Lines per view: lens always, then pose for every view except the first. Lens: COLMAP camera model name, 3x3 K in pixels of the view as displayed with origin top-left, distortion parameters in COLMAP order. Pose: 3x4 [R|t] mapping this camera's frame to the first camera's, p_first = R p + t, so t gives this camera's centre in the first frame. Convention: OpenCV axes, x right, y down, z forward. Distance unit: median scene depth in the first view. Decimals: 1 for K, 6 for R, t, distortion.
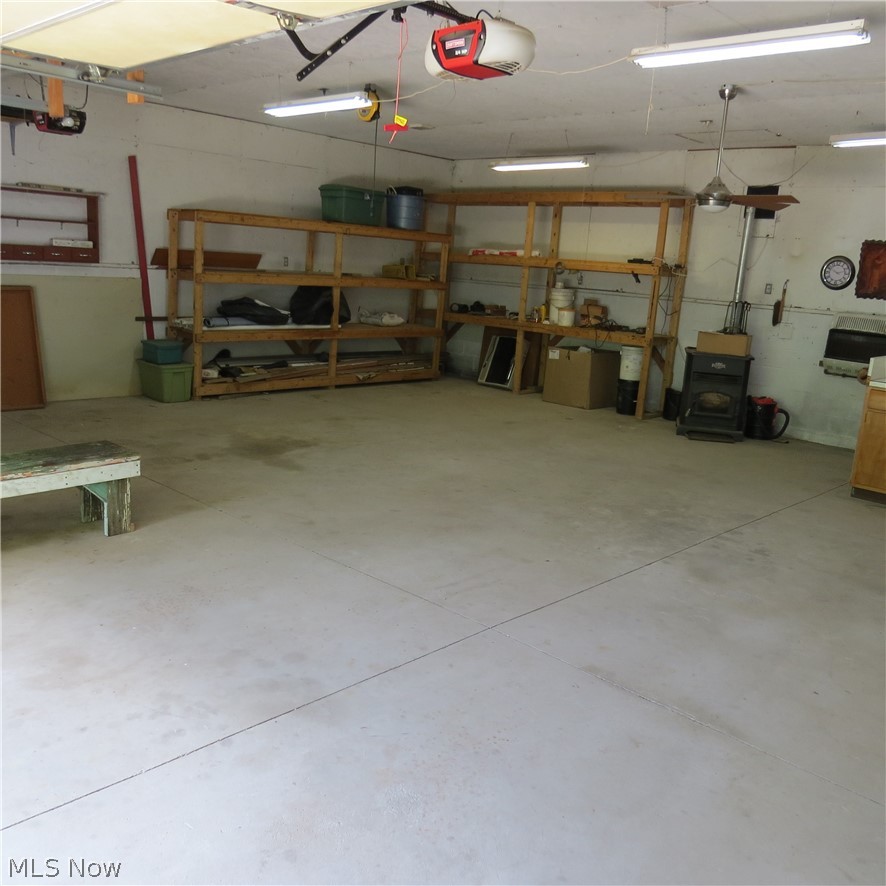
lens RADIAL K [[849.2, 0, 441.3], [0, 849.2, 438.8], [0, 0, 1]] dist [-0.028703, 0.017362]
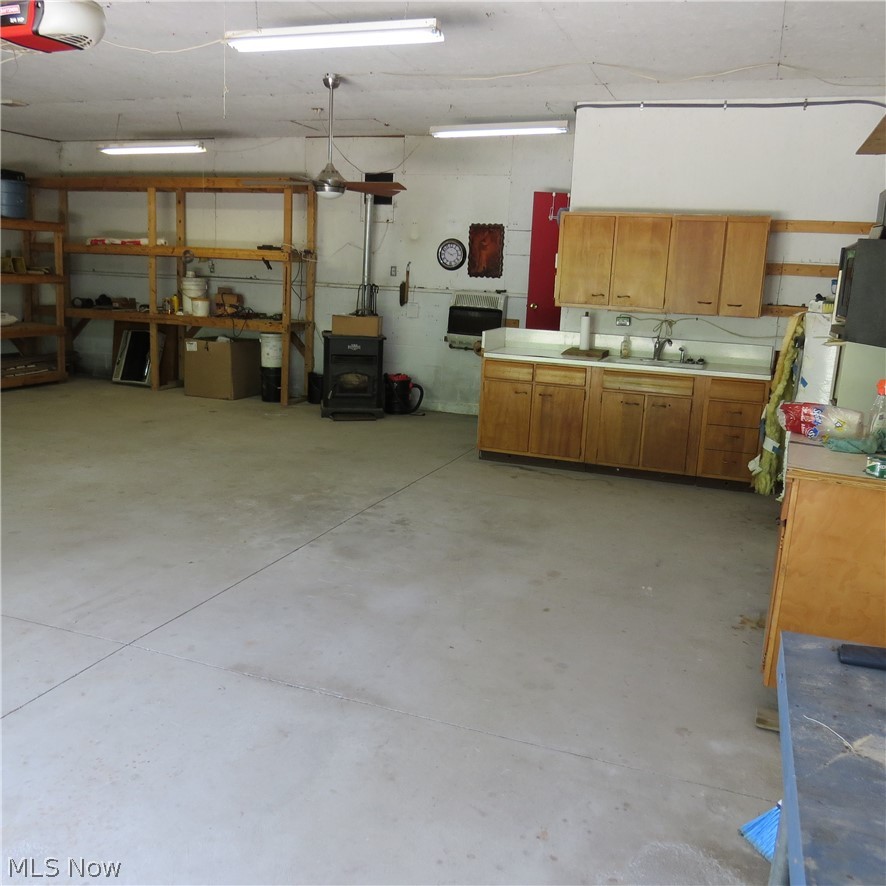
lens RADIAL K [[849.2, 0, 441.3], [0, 849.2, 438.8], [0, 0, 1]] dist [-0.028703, 0.017362]
pose [[0.919095, -0.103242, 0.380270, 0.019191], [0.097252, 0.994645, 0.034988, -0.000942], [-0.381846, 0.004825, 0.924214, 0.001549]]
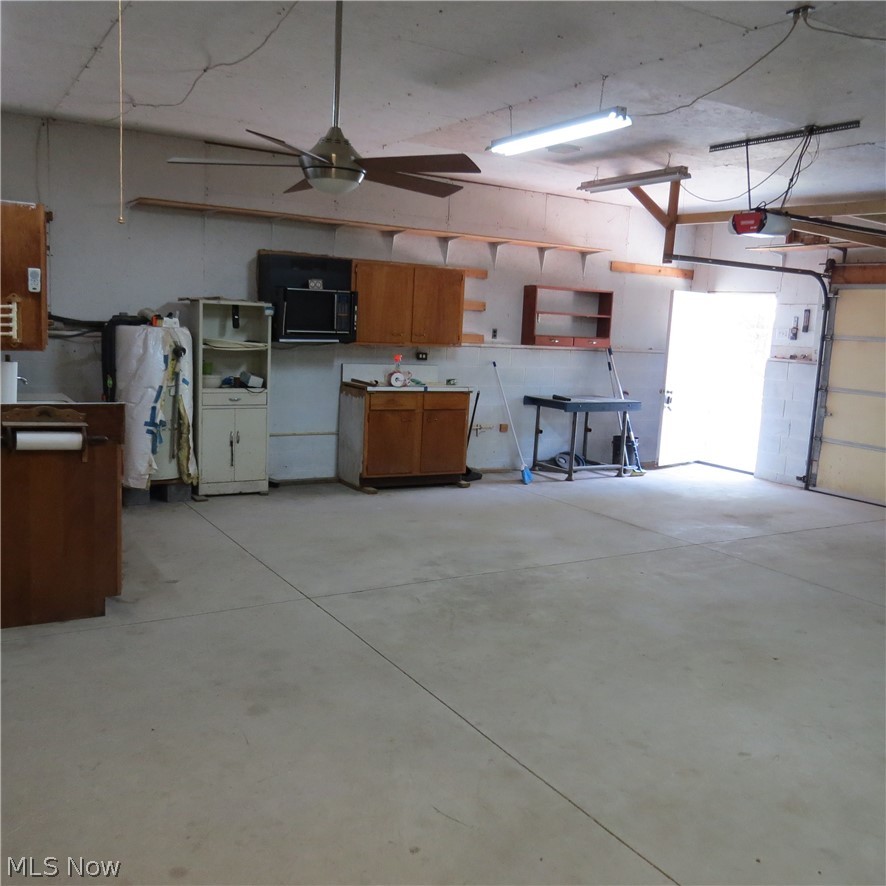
lens RADIAL K [[849.2, 0, 441.3], [0, 849.2, 438.8], [0, 0, 1]] dist [-0.028703, 0.017362]
pose [[-0.957903, -0.151425, 0.243910, 0.072526], [-0.058074, 0.934228, 0.351917, -0.238789], [-0.281156, 0.322938, -0.903694, 1.142775]]
